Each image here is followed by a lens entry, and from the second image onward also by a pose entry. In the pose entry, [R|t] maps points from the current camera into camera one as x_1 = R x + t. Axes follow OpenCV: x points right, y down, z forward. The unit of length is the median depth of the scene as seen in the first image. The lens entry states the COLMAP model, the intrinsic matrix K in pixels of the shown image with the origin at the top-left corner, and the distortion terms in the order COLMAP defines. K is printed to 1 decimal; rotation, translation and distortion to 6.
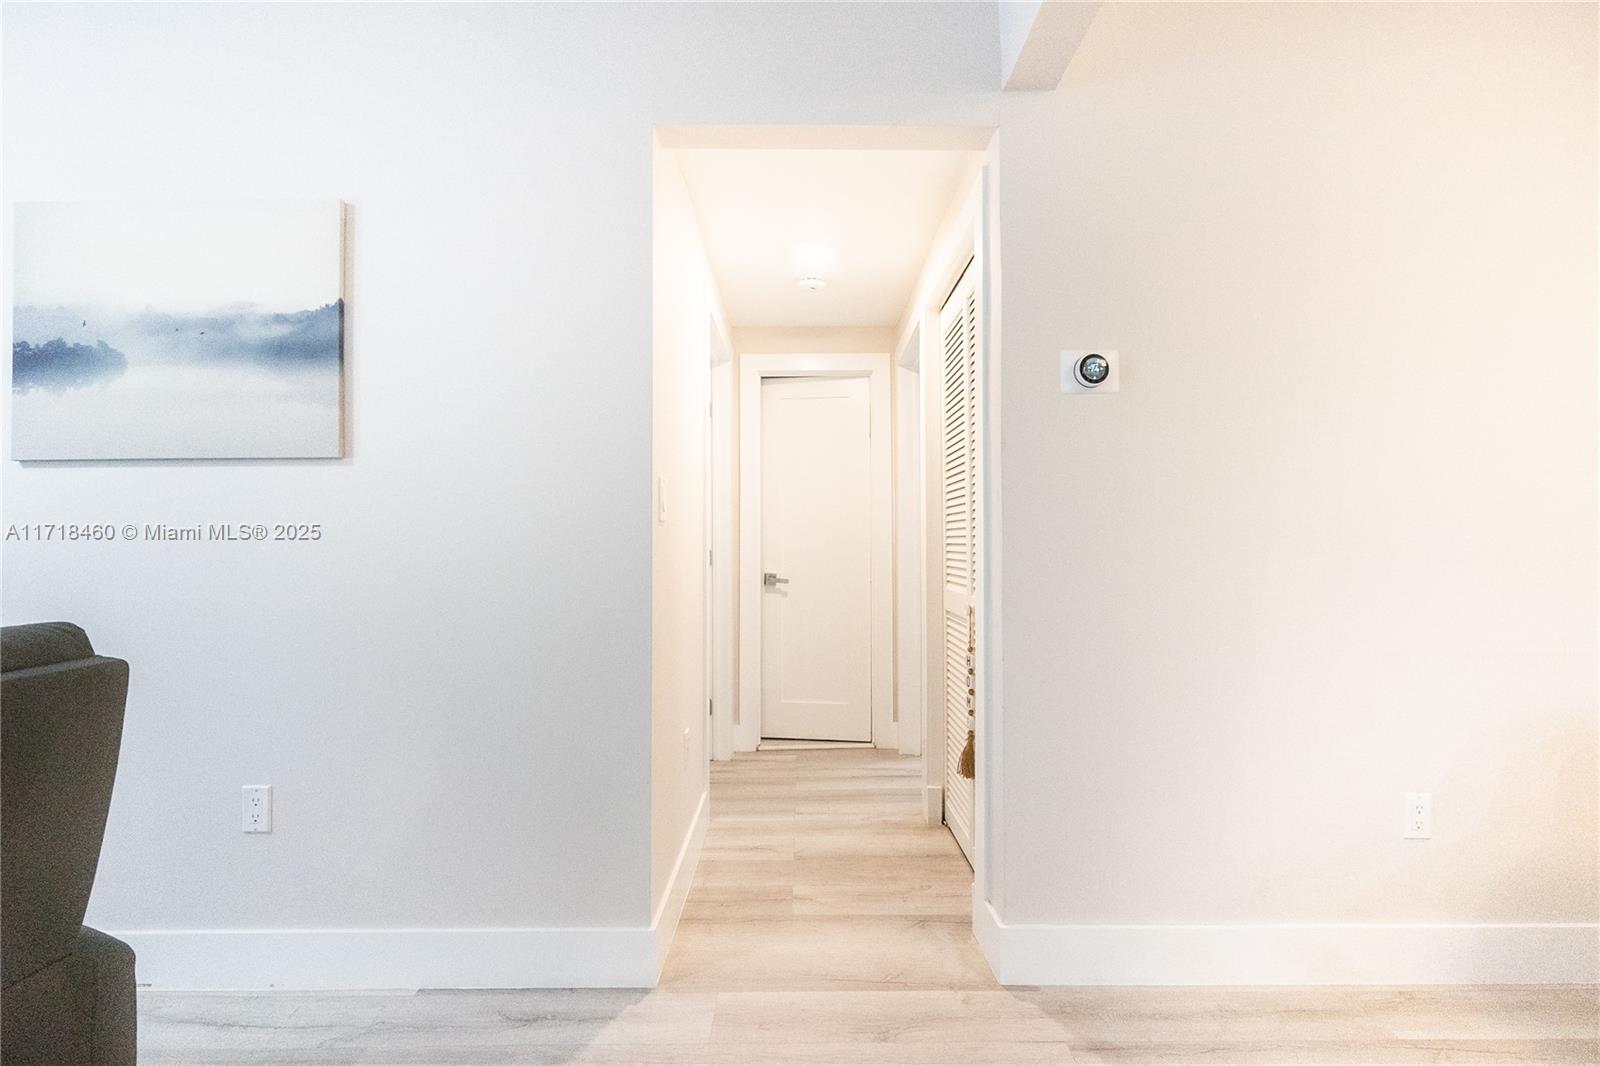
lens RADIAL K [[718.6, 0, 807.2], [0, 718.6, 533.7], [0, 0, 1]] dist [-0.007621, -0.000185]
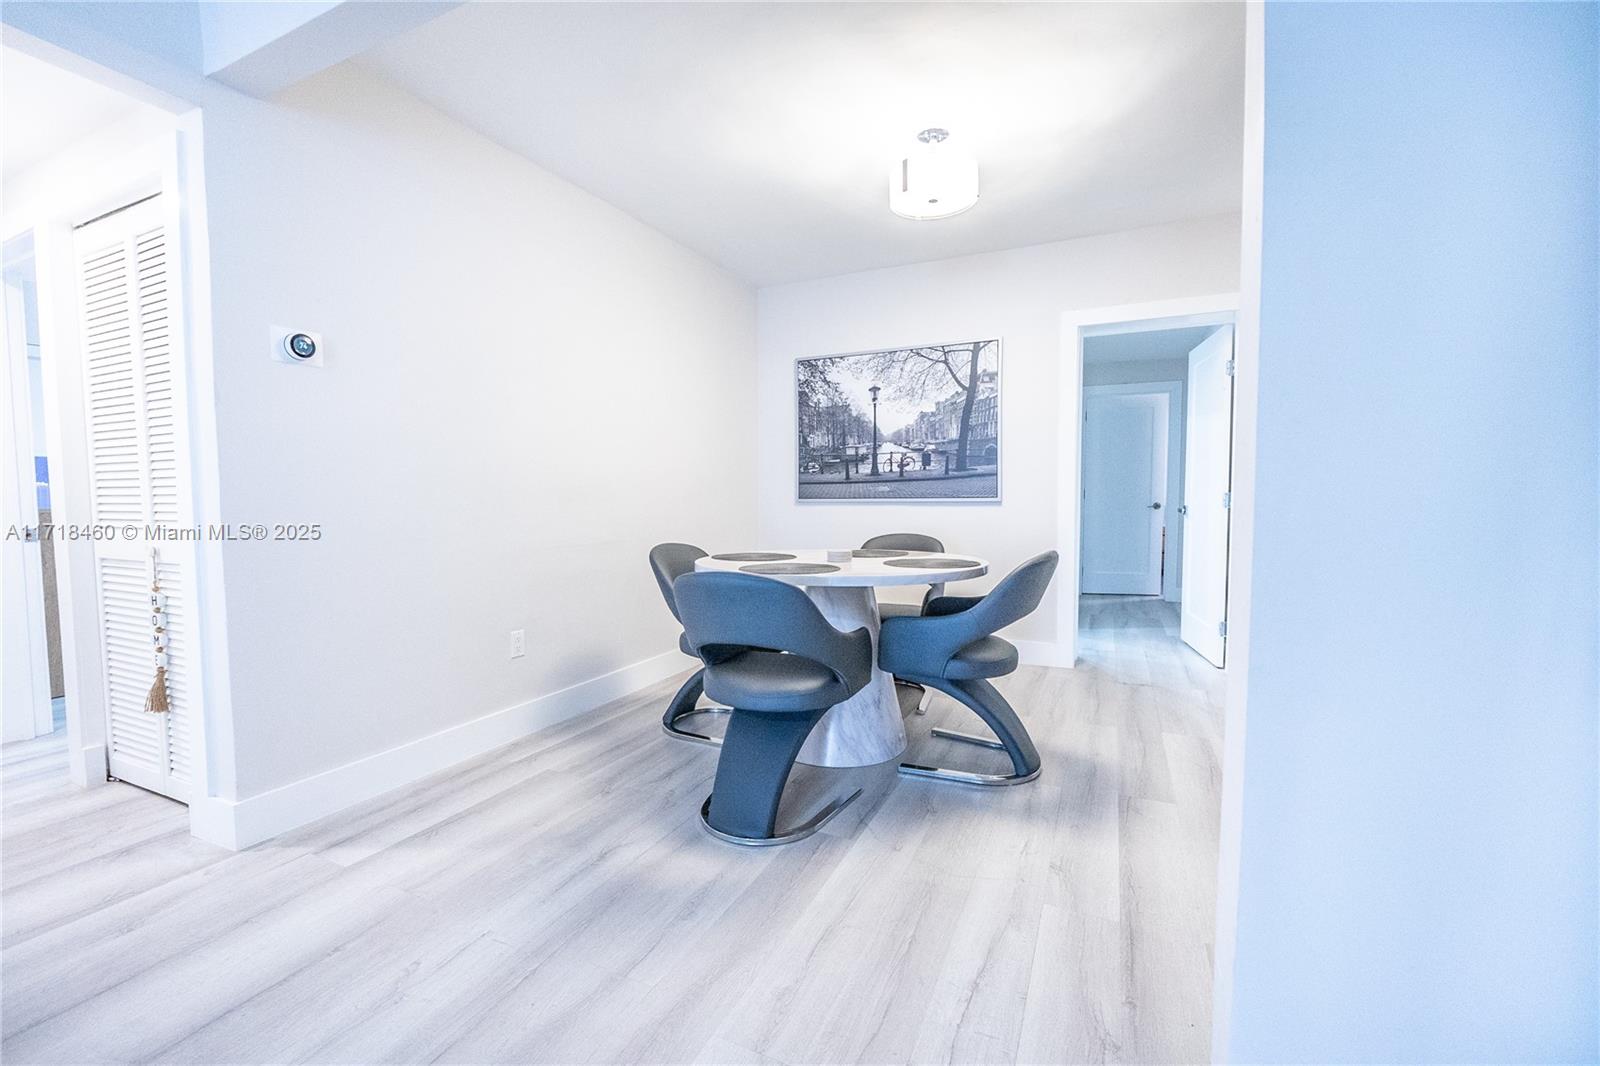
lens RADIAL K [[664.0, 0, 793.7], [0, 664.0, 528.5], [0, 0, 1]] dist [-0.009455, 0.000260]
pose [[0.441016, -0.046175, 0.896311, -0.269511], [-0.009374, 0.998384, 0.056046, 0.018462], [-0.897450, -0.033119, 0.439870, -0.290442]]
